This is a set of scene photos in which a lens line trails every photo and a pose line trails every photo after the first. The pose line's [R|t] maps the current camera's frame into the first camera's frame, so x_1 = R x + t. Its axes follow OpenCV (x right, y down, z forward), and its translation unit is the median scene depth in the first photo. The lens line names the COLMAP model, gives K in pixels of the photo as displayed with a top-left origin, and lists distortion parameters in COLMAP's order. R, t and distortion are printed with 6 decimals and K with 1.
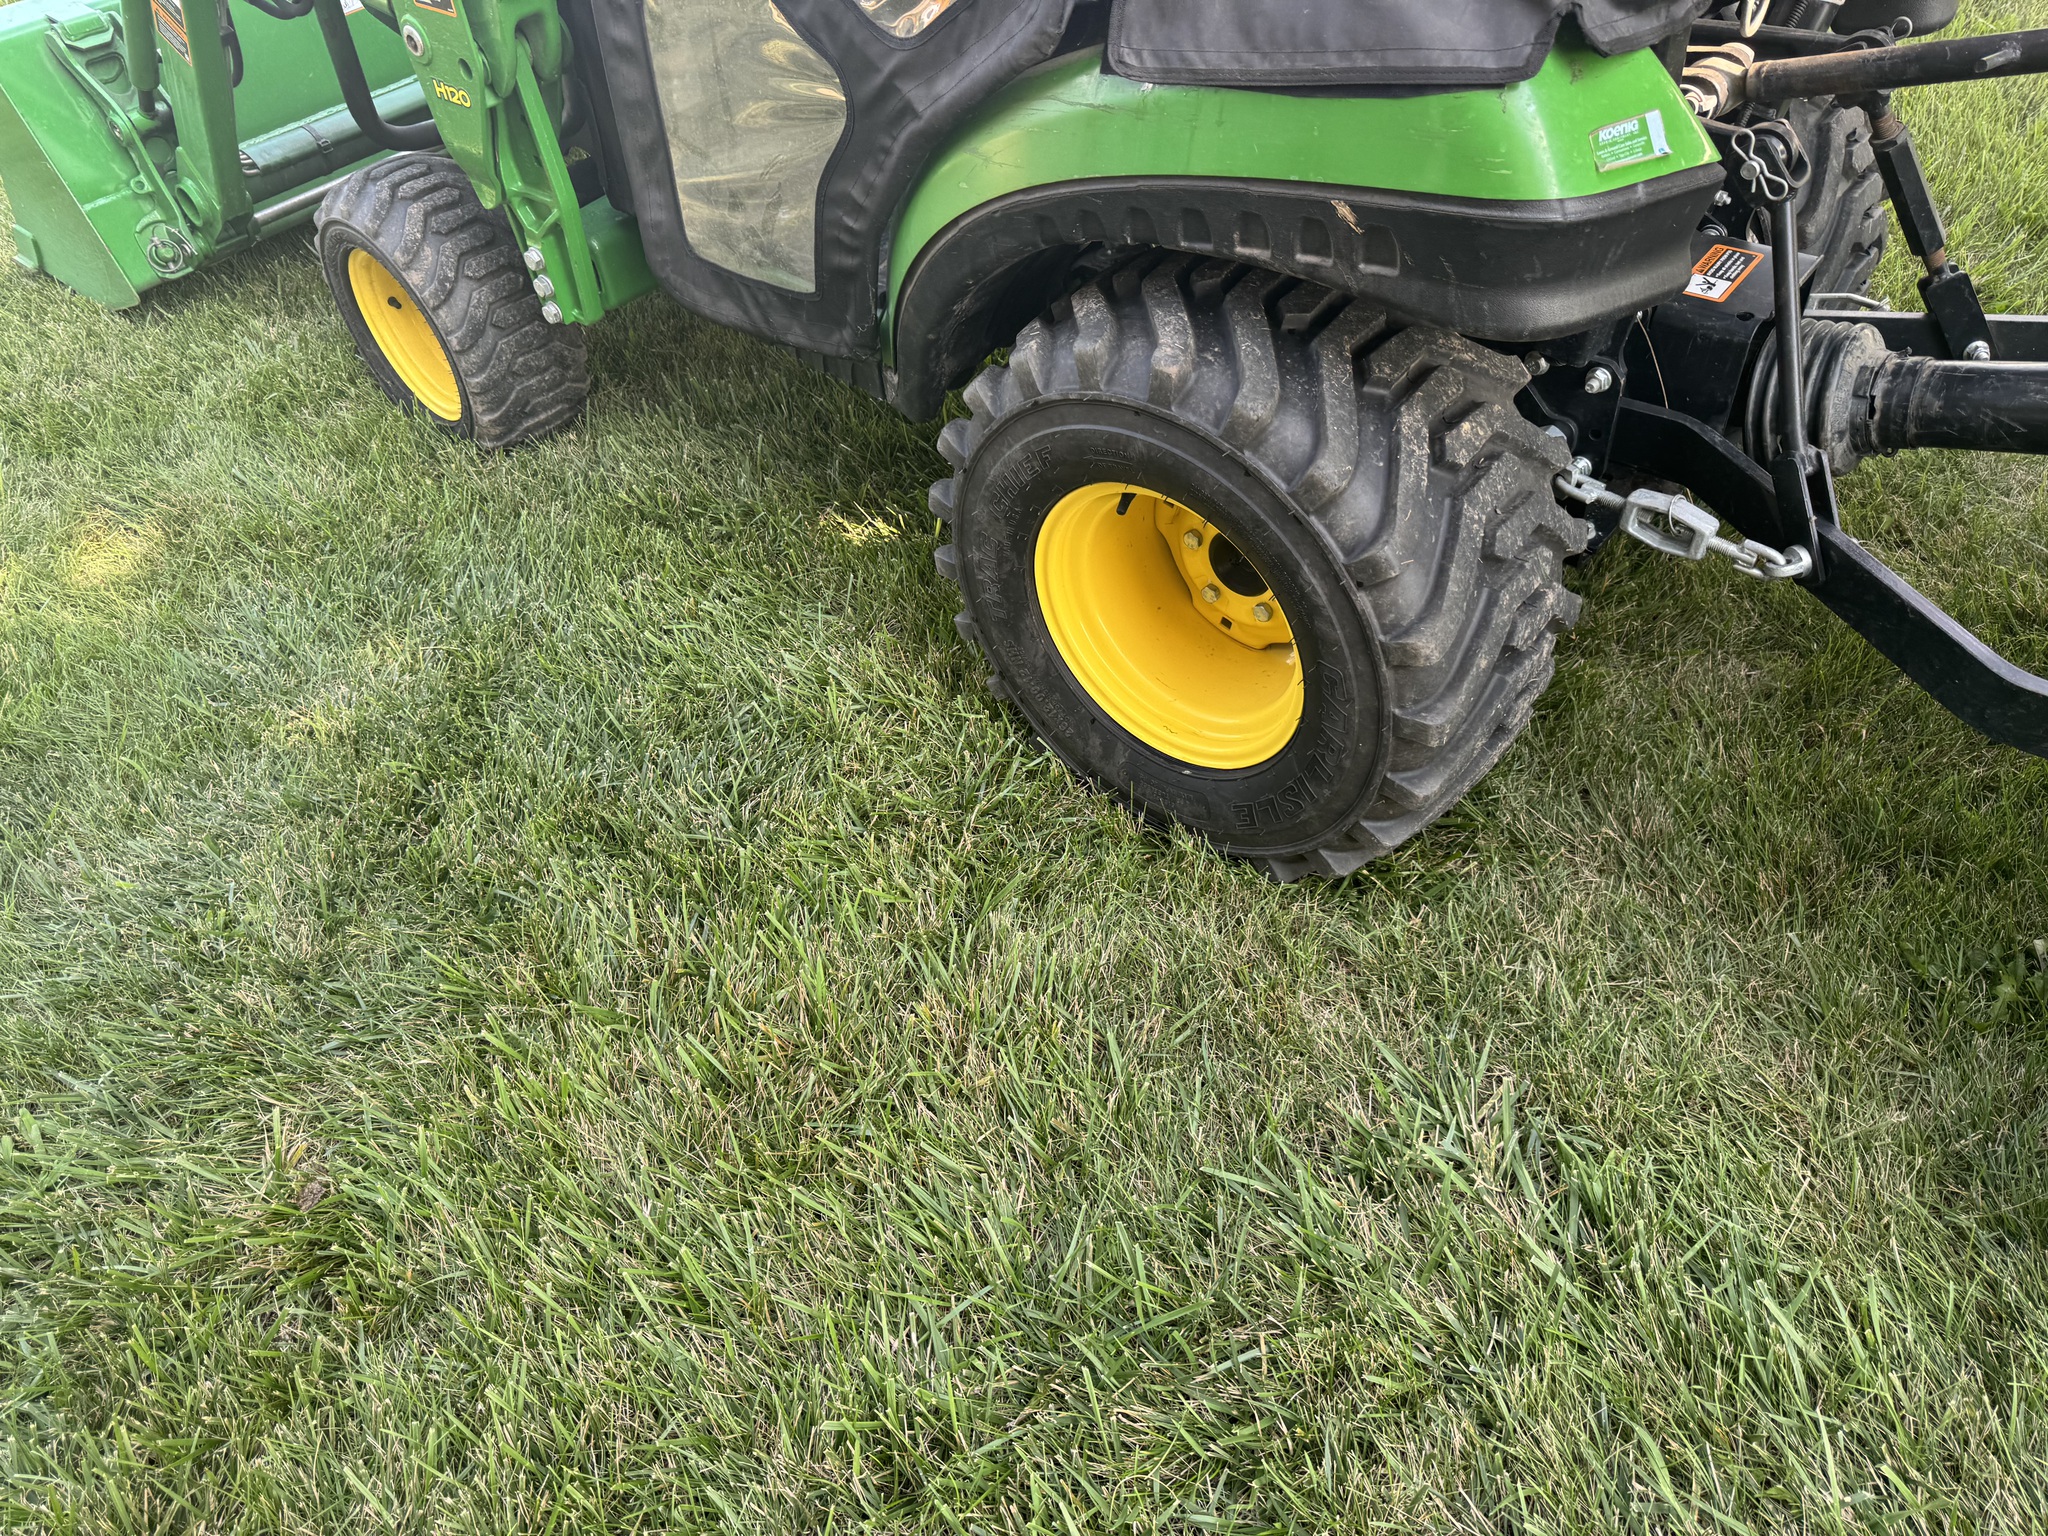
lens RADIAL K [[1455.2, 0, 1029.3], [0, 1455.2, 762.6], [0, 0, 1]] dist [0.021681, -0.024406]
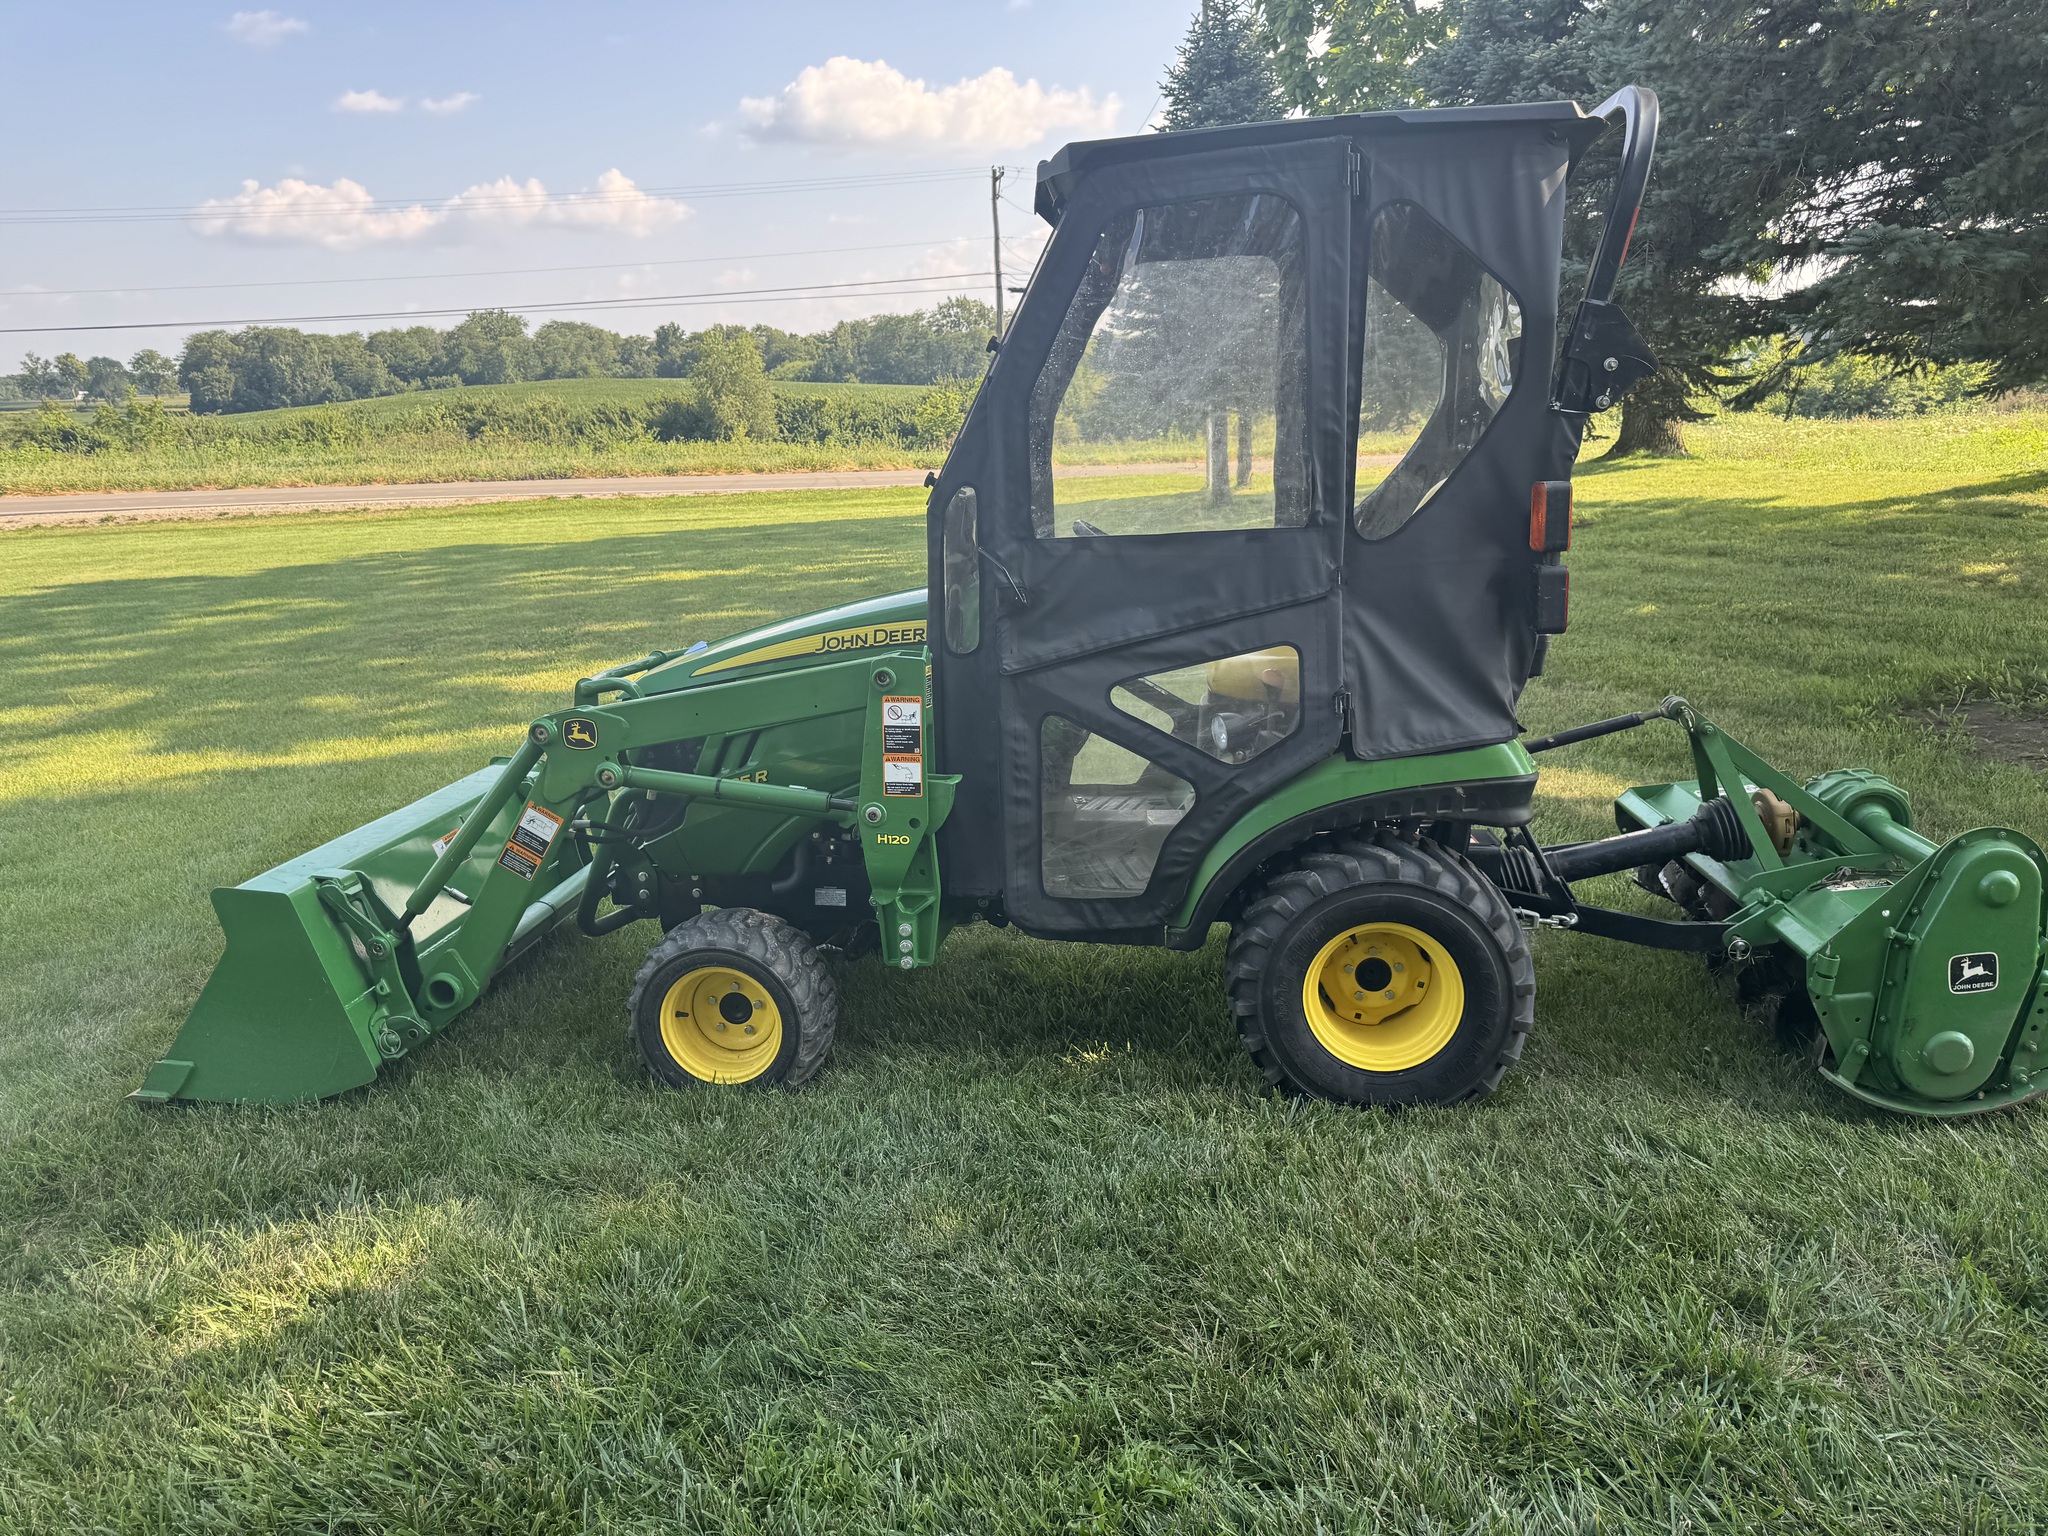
lens RADIAL K [[1438.8, 0, 1015.4], [0, 1438.8, 769.4], [0, 0, 1]] dist [0.052132, -0.061432]
pose [[0.825367, -0.061522, 0.561235, -1.582178], [0.359846, 0.823307, -0.438950, 0.385182], [-0.435063, 0.564253, 0.701669, -0.460717]]
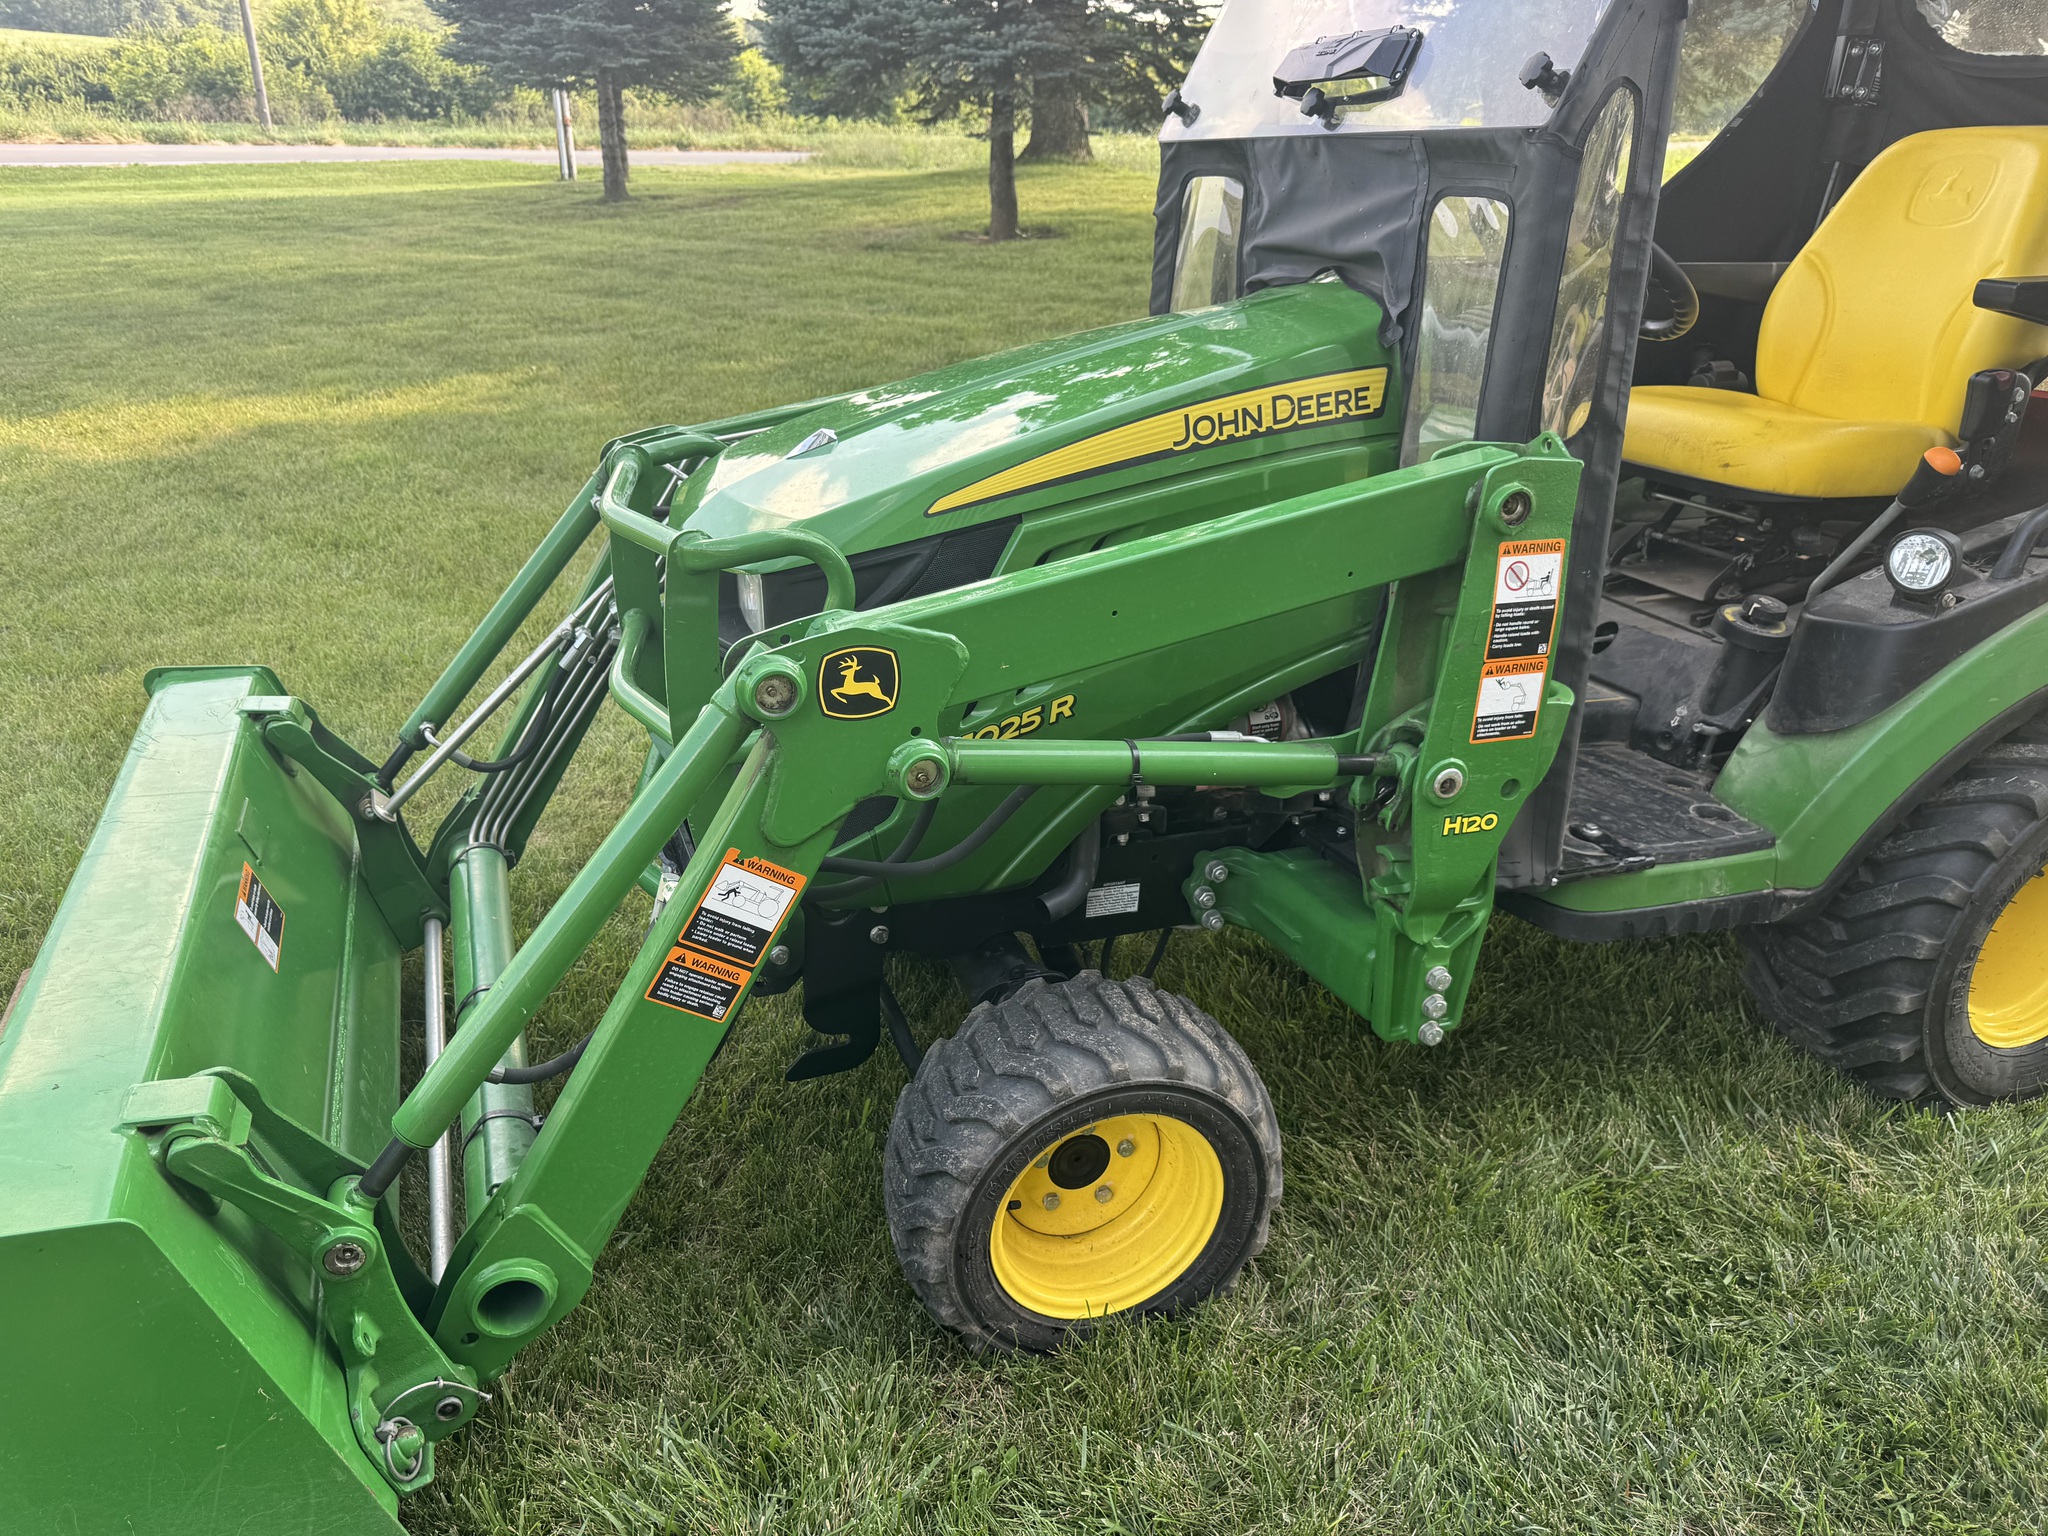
lens RADIAL K [[1471.0, 0, 1004.4], [0, 1471.0, 782.5], [0, 0, 1]] dist [0.042367, -0.056412]
pose [[0.497140, -0.258409, 0.828298, -1.636134], [0.557942, 0.826291, -0.077091, -0.714836], [-0.664494, 0.500467, 0.554960, 0.827843]]
